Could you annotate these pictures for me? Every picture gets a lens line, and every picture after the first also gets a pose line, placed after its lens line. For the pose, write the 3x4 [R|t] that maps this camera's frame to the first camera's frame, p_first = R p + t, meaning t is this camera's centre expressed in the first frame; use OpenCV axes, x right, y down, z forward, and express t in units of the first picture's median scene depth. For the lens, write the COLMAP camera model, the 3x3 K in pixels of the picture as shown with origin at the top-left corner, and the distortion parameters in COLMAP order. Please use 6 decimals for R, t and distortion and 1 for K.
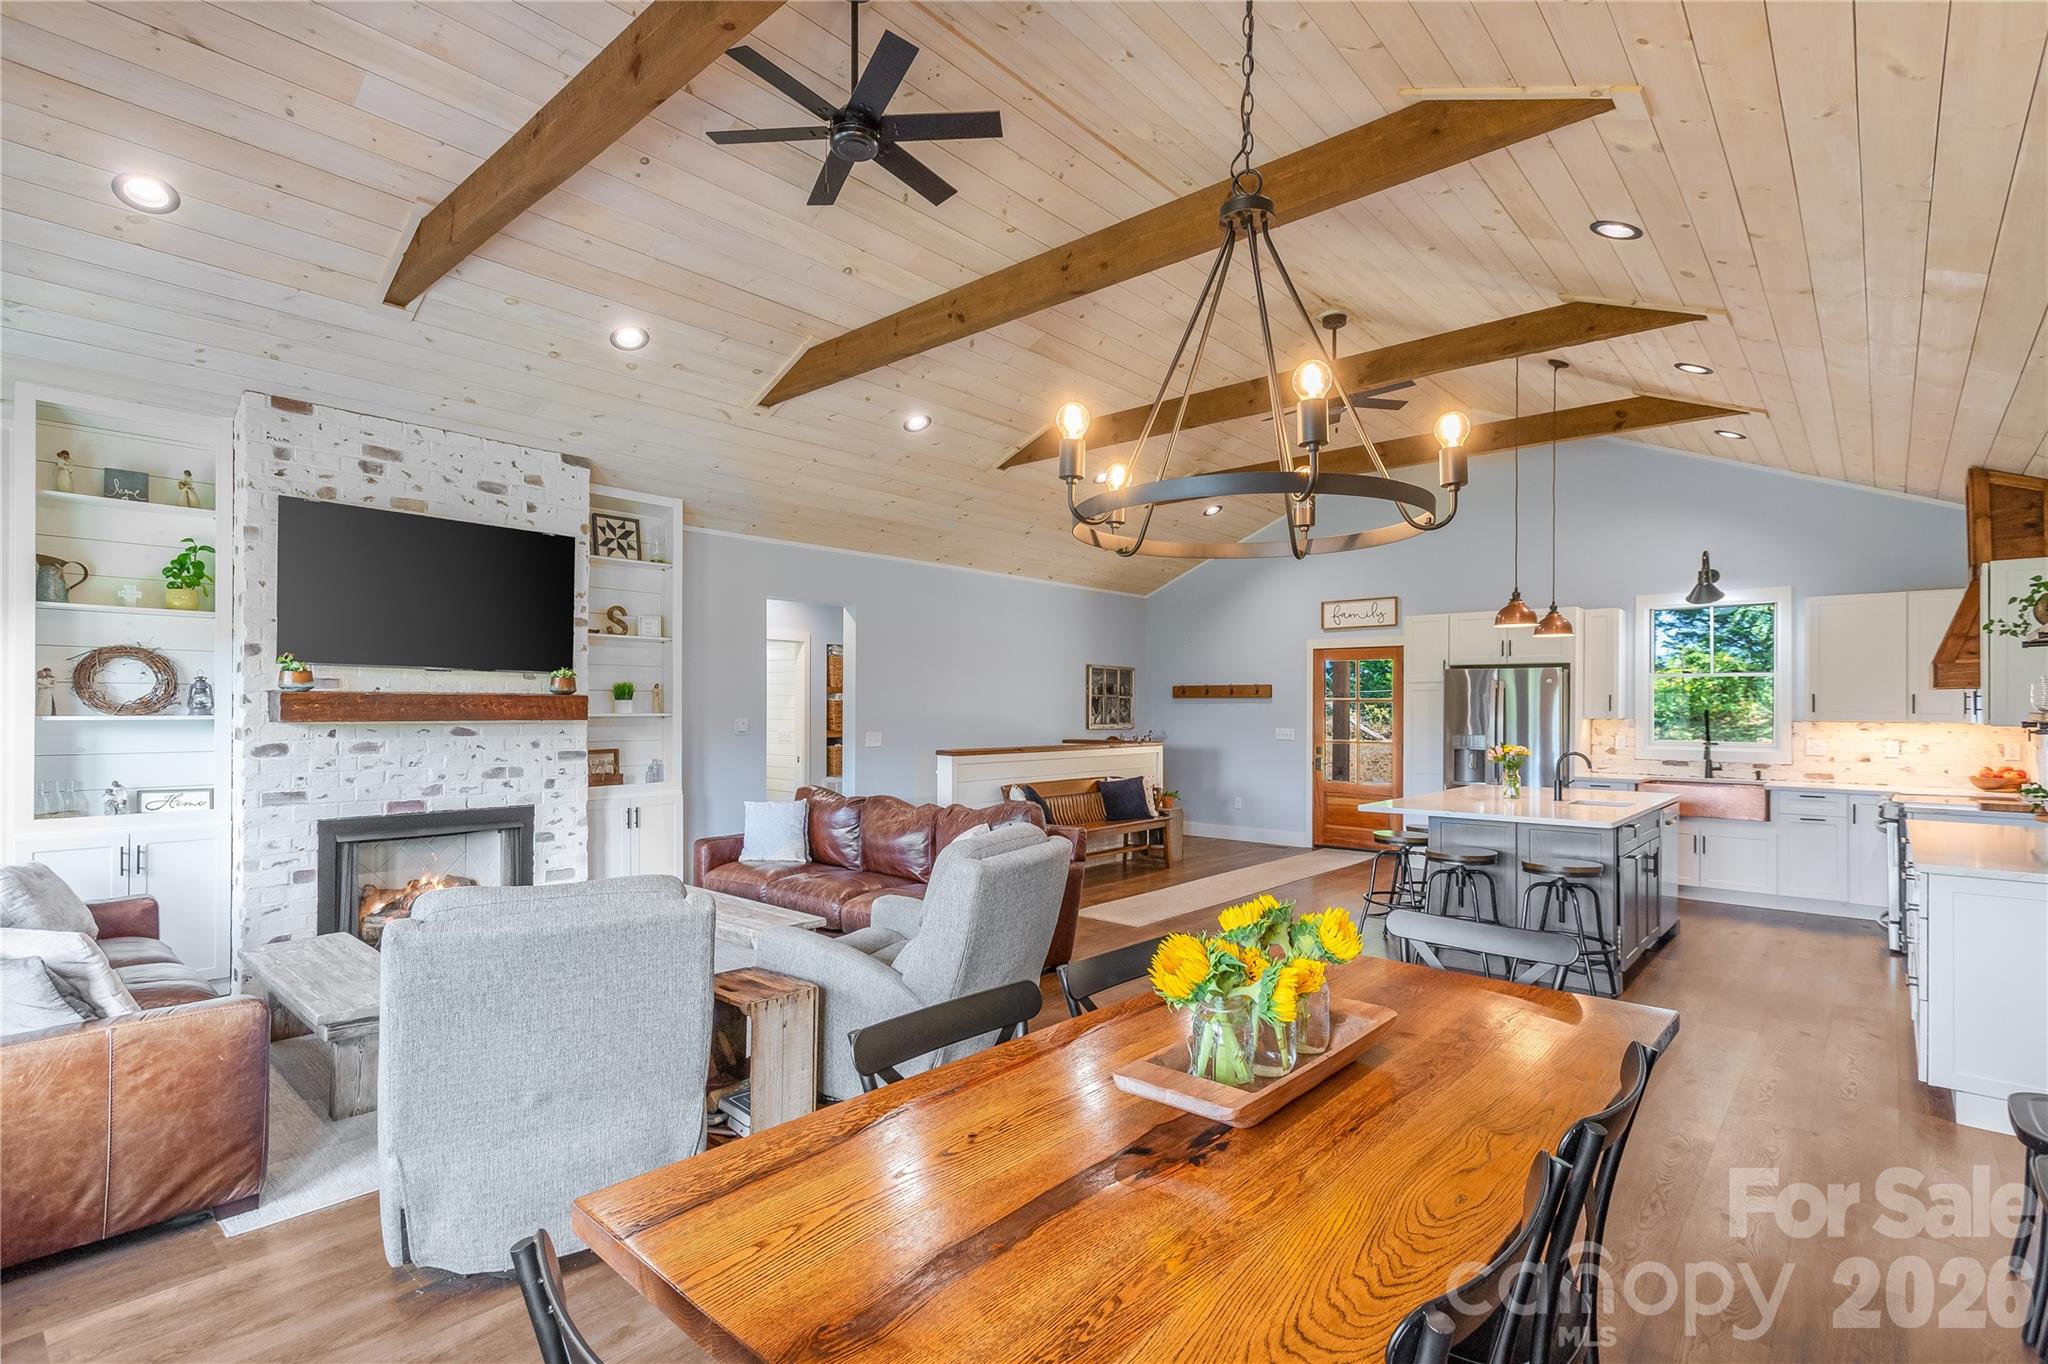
lens RADIAL K [[987.3, 0, 1018.7], [0, 987.3, 698.4], [0, 0, 1]] dist [0.001053, 0.001300]
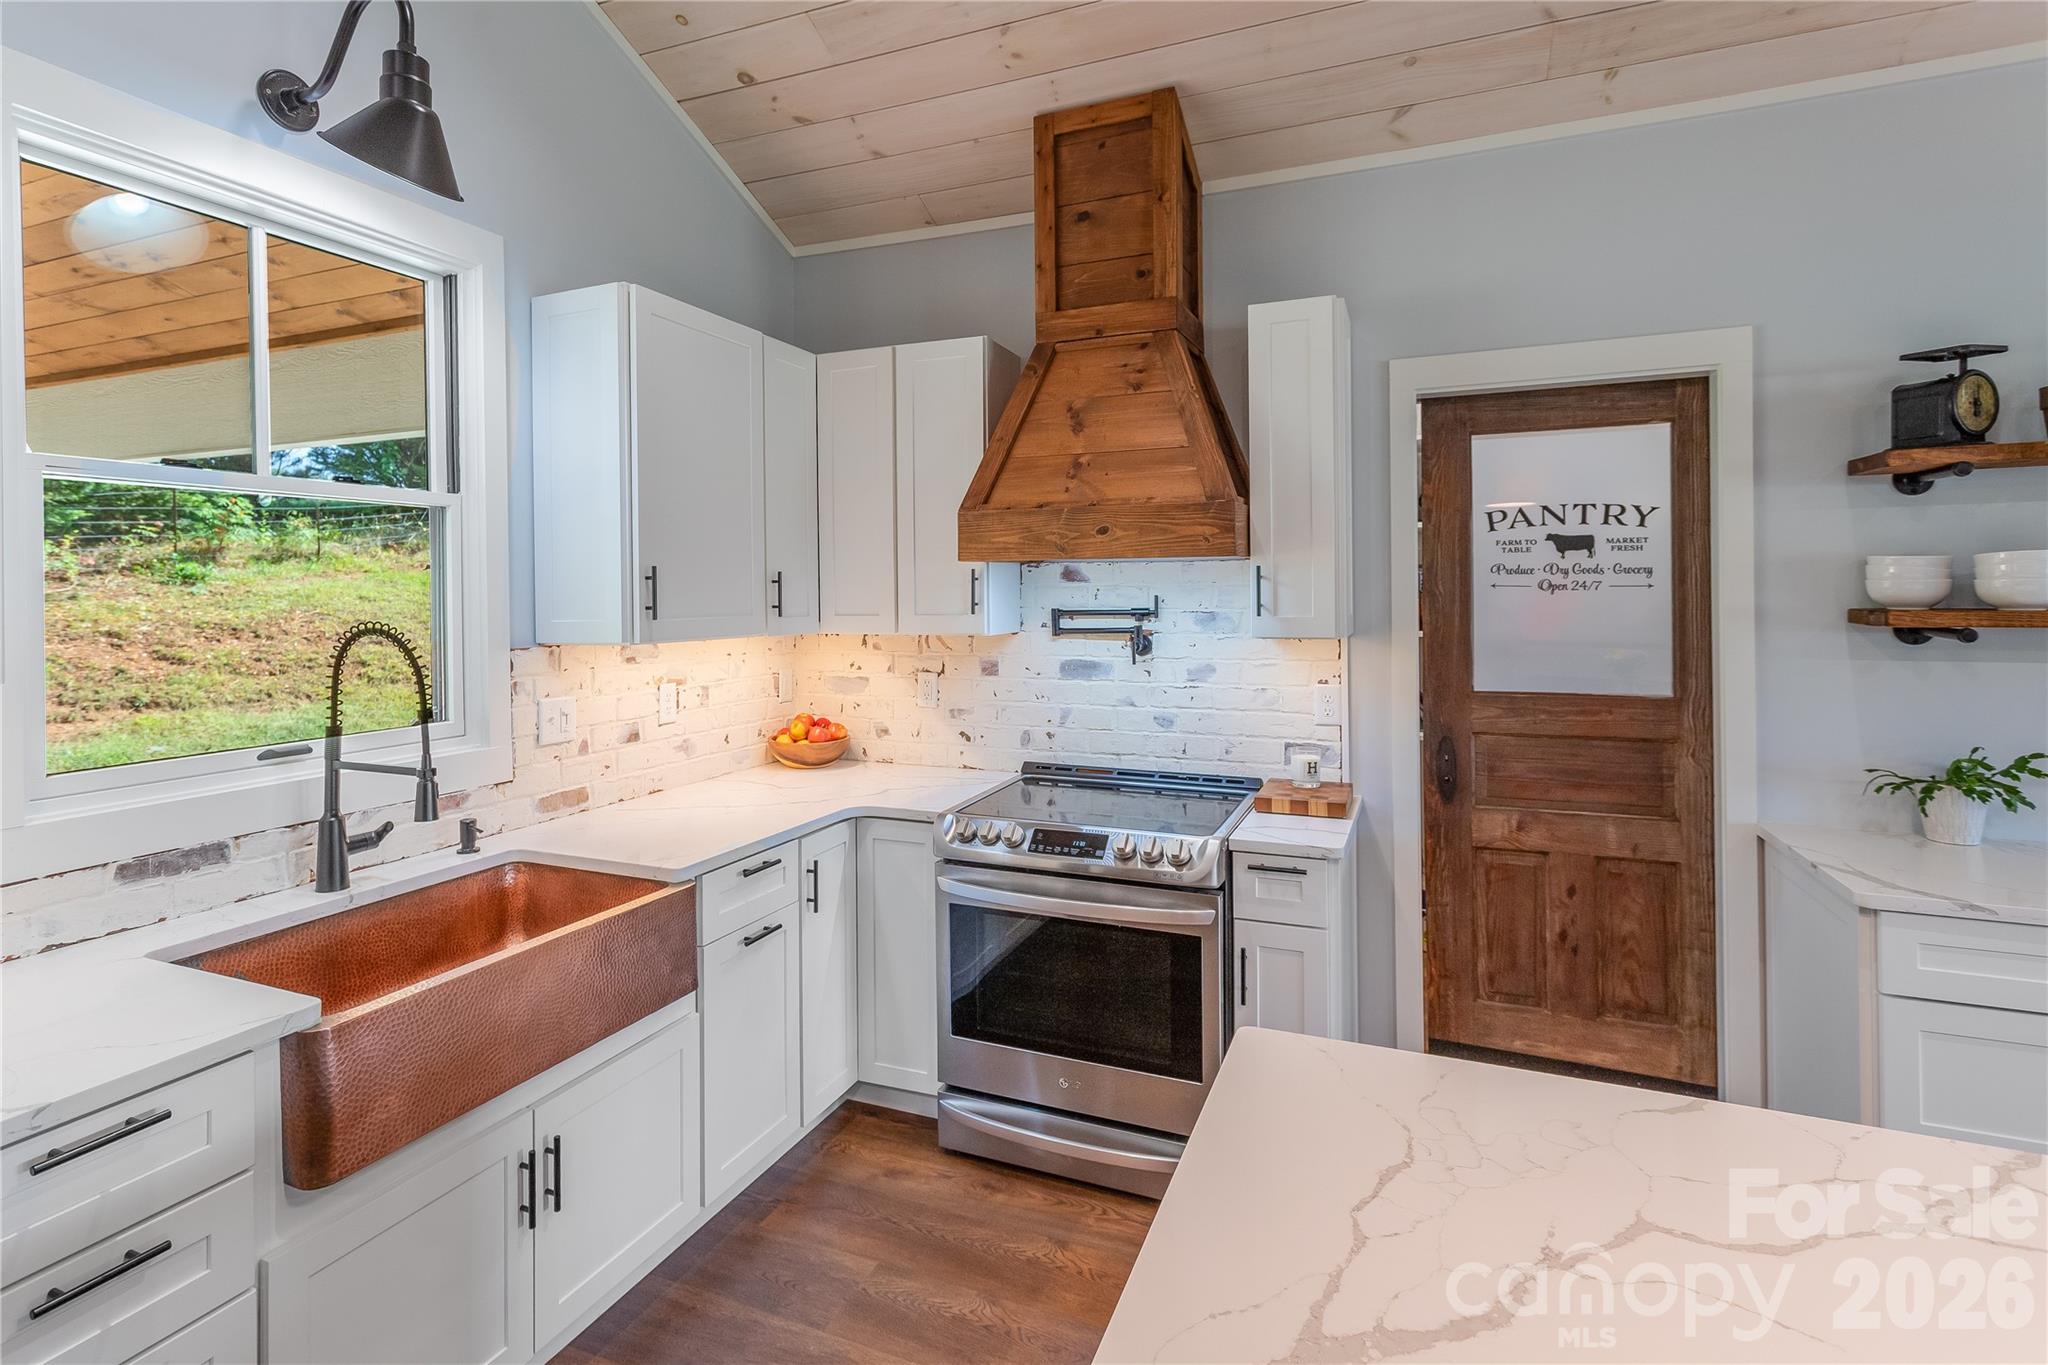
lens RADIAL K [[987.3, 0, 988.9], [0, 987.3, 594.7], [0, 0, 1]] dist [0.001053, 0.001300]
pose [[-0.297471, -0.003804, 0.954723, 0.564932], [-0.002113, 0.999992, 0.003326, 0.004714], [-0.954729, -0.001028, -0.297476, 1.272624]]
